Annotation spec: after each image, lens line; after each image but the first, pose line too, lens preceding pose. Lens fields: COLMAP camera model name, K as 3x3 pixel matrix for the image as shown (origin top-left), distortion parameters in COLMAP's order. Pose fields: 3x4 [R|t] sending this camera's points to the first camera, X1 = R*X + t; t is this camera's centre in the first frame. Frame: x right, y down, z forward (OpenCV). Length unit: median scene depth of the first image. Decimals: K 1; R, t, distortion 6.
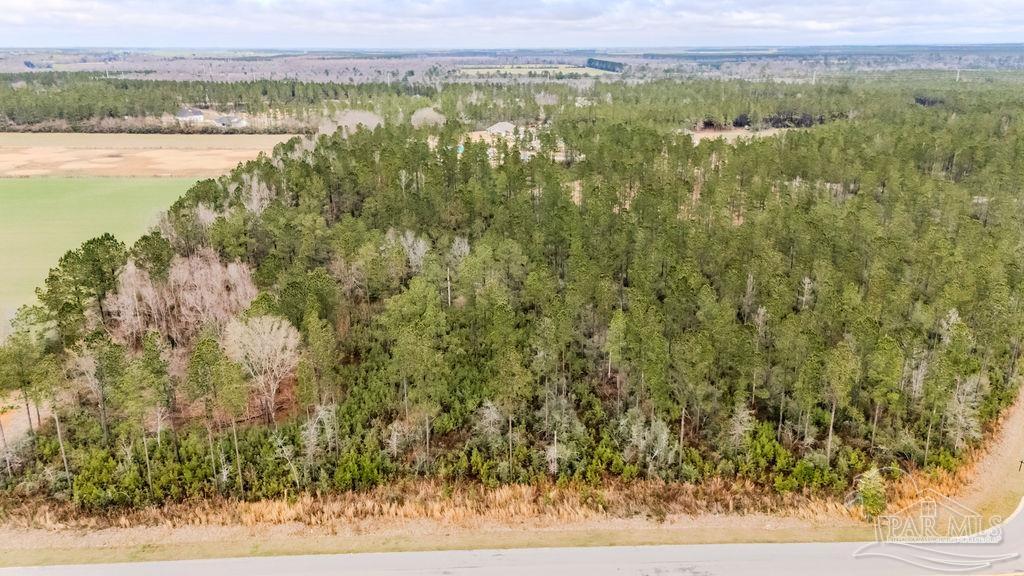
lens RADIAL K [[746.8, 0, 509.7], [0, 746.8, 290.8], [0, 0, 1]] dist [0.062753, -0.045964]
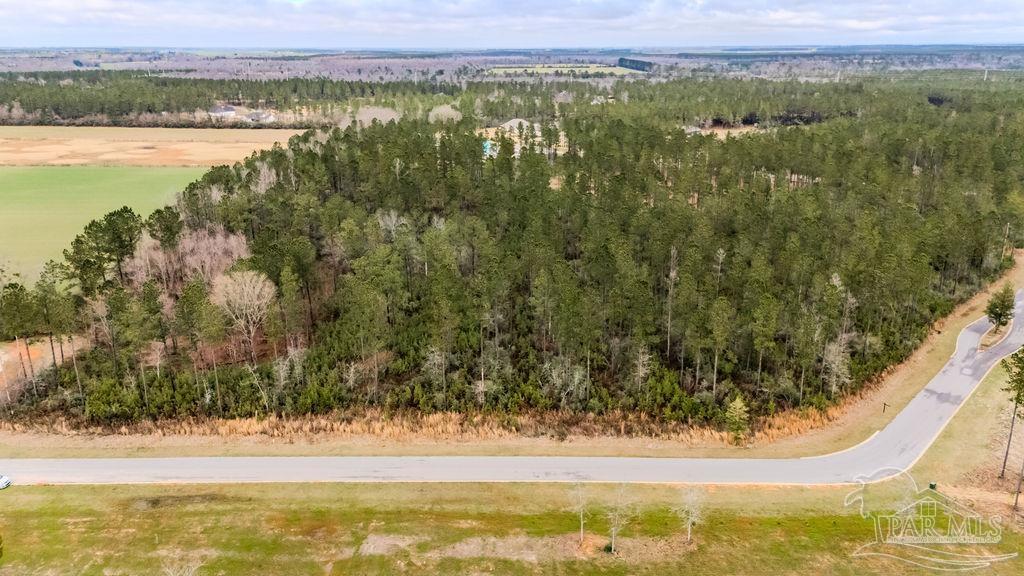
lens RADIAL K [[746.8, 0, 509.2], [0, 746.8, 292.1], [0, 0, 1]] dist [0.062753, -0.045964]
pose [[0.998867, 0.015563, -0.044972, 0.104612], [-0.015474, 0.999878, 0.002323, 0.042235], [0.045003, -0.001624, 0.998986, -0.124397]]
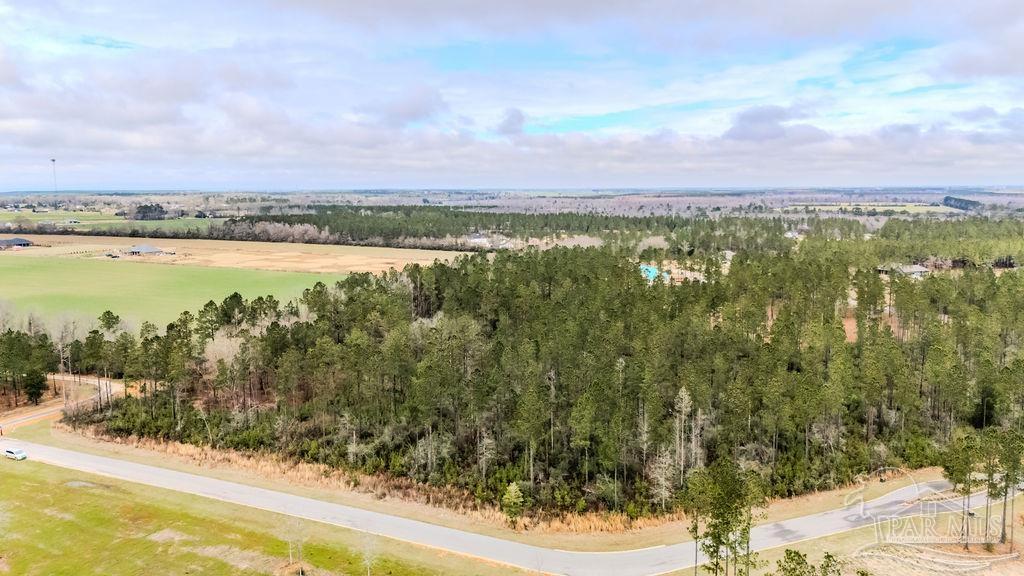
lens RADIAL K [[746.8, 0, 501.3], [0, 746.8, 296.2], [0, 0, 1]] dist [0.062753, -0.045964]
pose [[0.891936, 0.067857, -0.447041, 0.619585], [-0.141673, 0.980832, -0.133784, 0.059255], [0.429393, 0.182660, 0.884453, -0.117862]]
